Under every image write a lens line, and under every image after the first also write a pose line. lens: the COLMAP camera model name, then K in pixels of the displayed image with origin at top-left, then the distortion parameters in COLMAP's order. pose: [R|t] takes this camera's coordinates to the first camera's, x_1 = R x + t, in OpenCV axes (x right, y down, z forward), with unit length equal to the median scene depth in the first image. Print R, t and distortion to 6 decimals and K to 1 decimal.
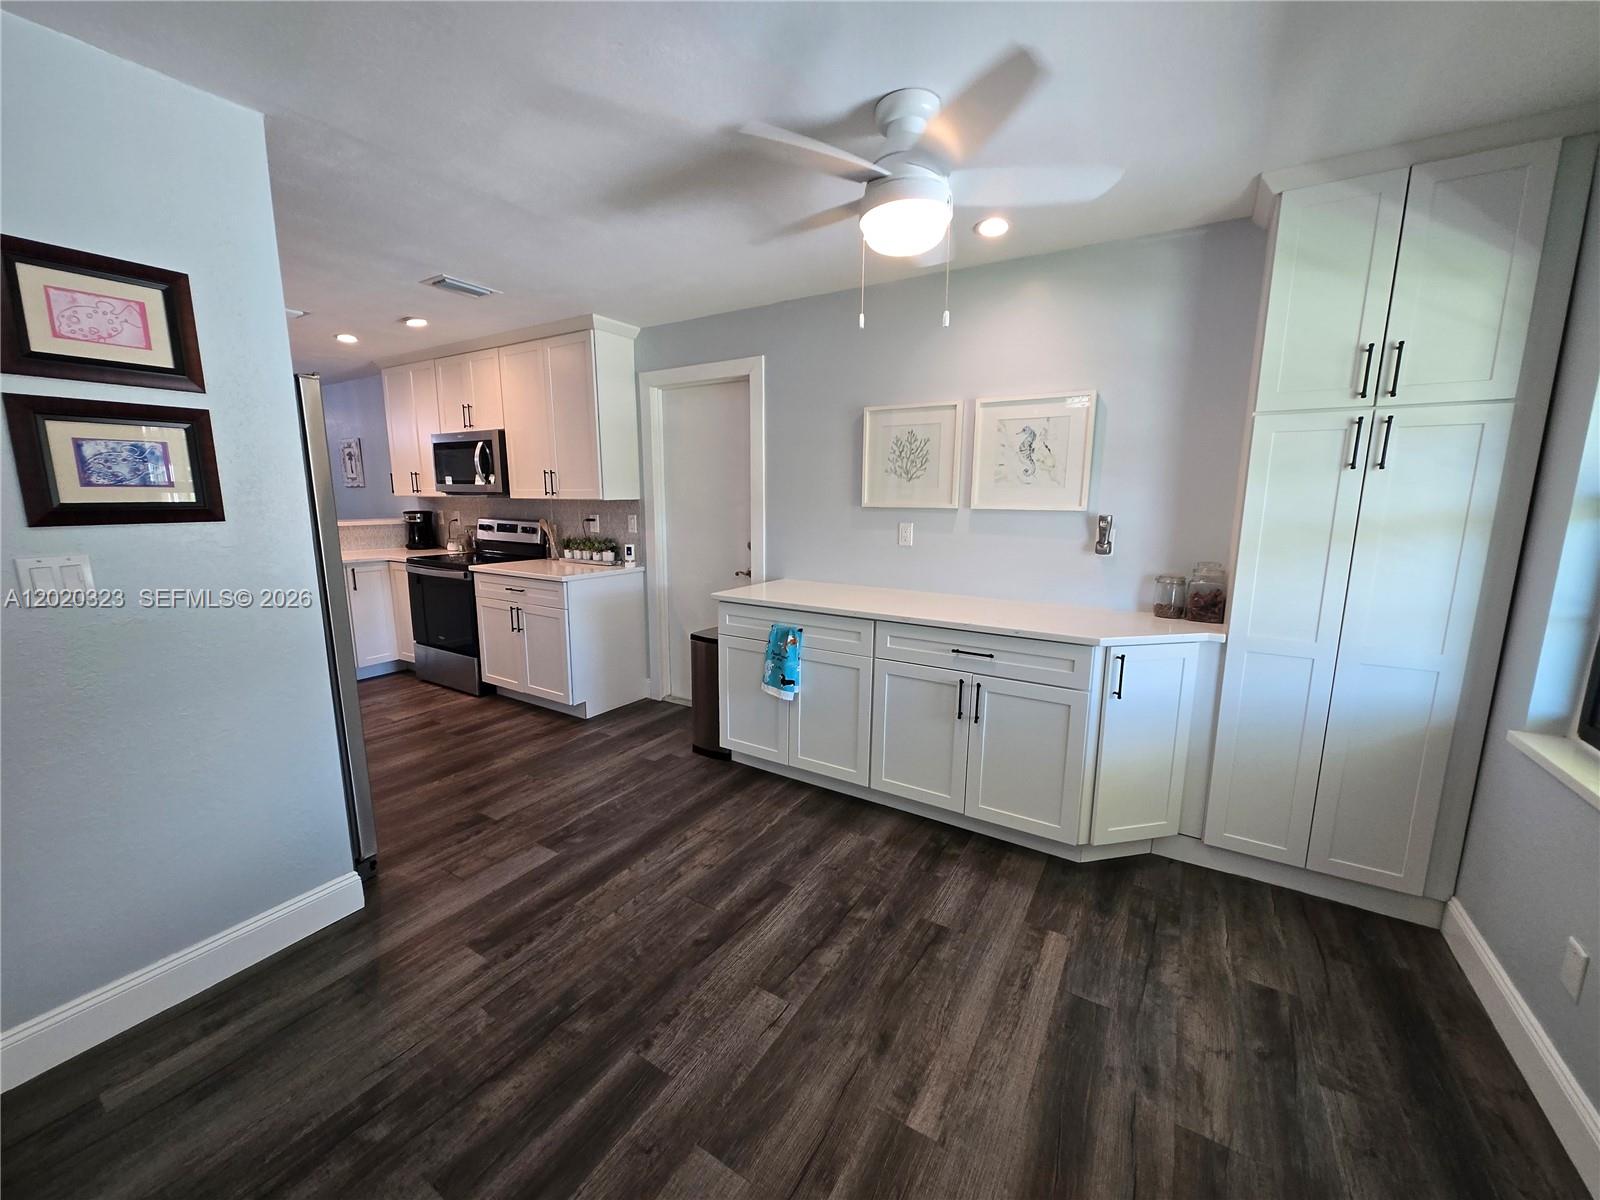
lens RADIAL K [[622.0, 0, 796.5], [0, 622.0, 596.4], [0, 0, 1]] dist [-0.000251, -0.000088]
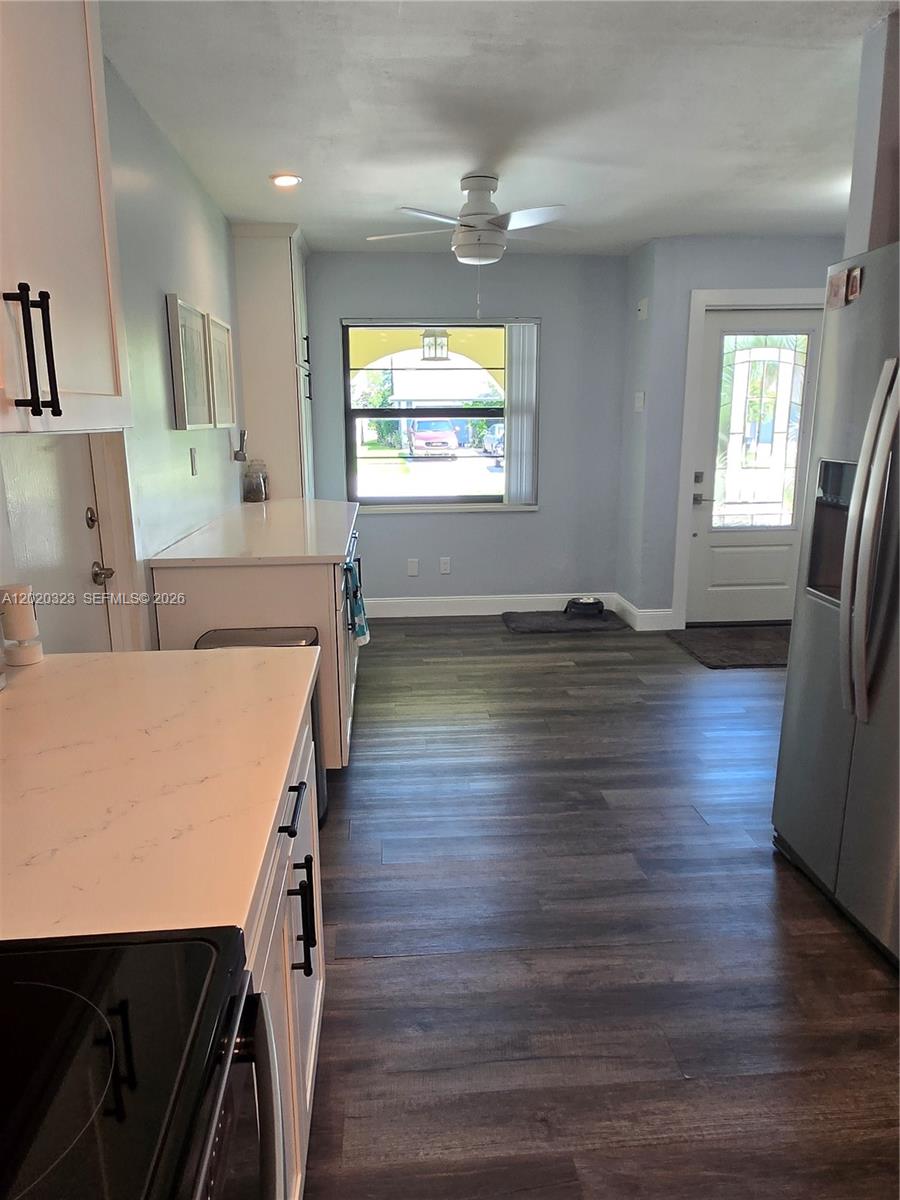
lens RADIAL K [[793.2, 0, 430.6], [0, 793.2, 601.6], [0, 0, 1]] dist [-0.004305, 0.000247]
pose [[-0.576167, -0.184396, 0.796260, -0.721850], [0.140749, 0.937280, 0.318897, -0.179459], [-0.805122, 0.295811, -0.514076, 1.100904]]
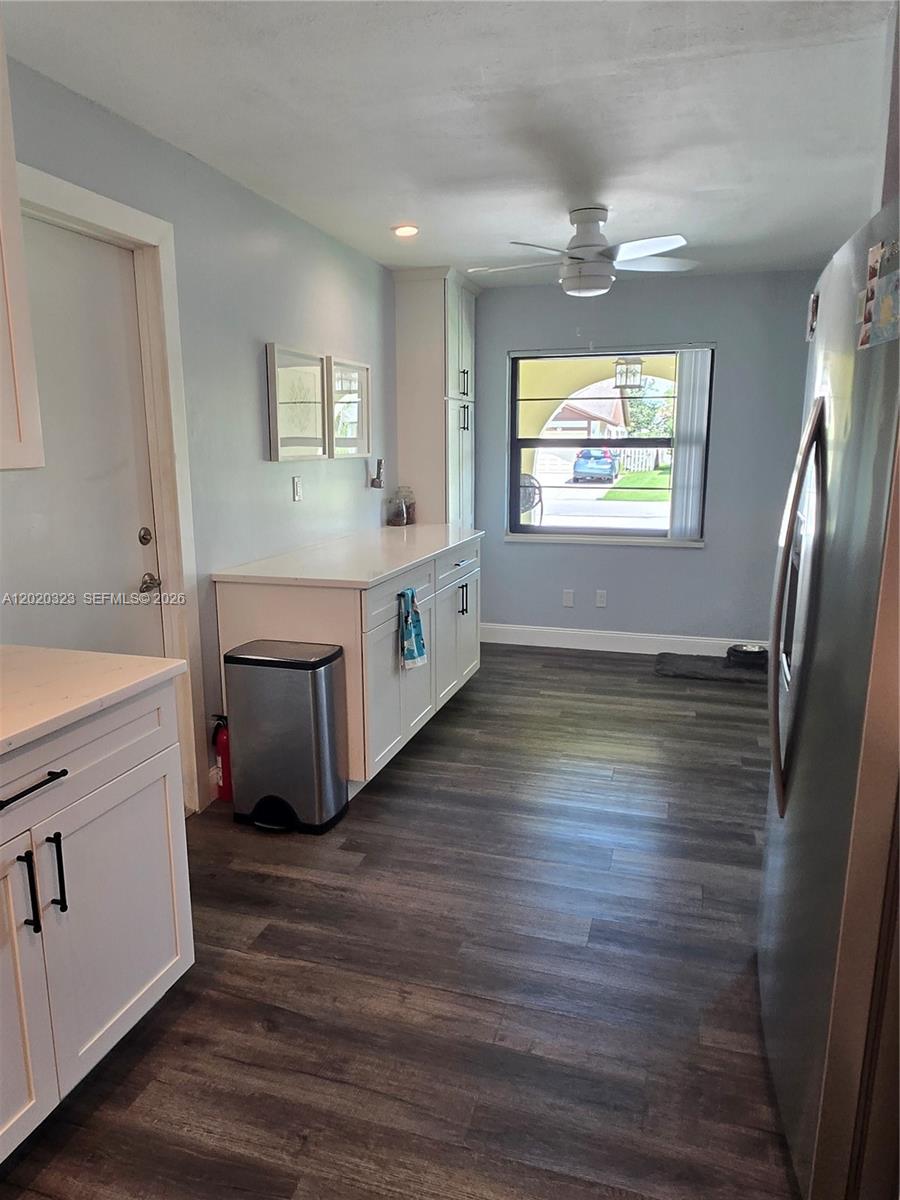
lens RADIAL K [[793.2, 0, 430.6], [0, 793.2, 601.6], [0, 0, 1]] dist [-0.004305, 0.000247]
pose [[-0.235754, -0.195015, 0.952045, -0.842461], [0.163815, 0.957665, 0.236732, -0.153769], [-0.957906, 0.211770, -0.193827, 0.879902]]
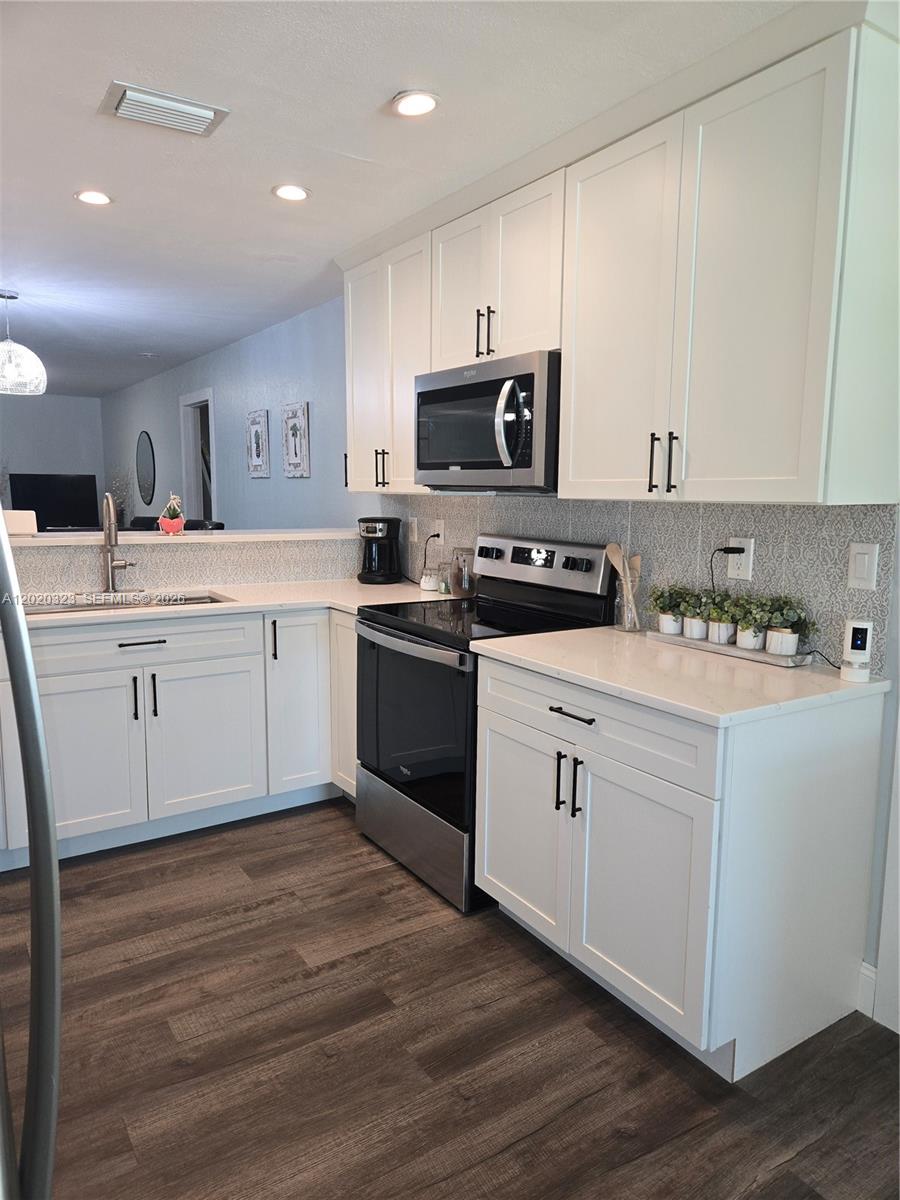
lens RADIAL K [[798.5, 0, 463.6], [0, 798.5, 602.8], [0, 0, 1]] dist [0.087512, -0.077521]
pose [[0.910389, 0.063804, -0.408805, -0.304838], [-0.074447, 0.997173, -0.010158, -0.076098], [0.407001, 0.039682, 0.912565, 0.473710]]
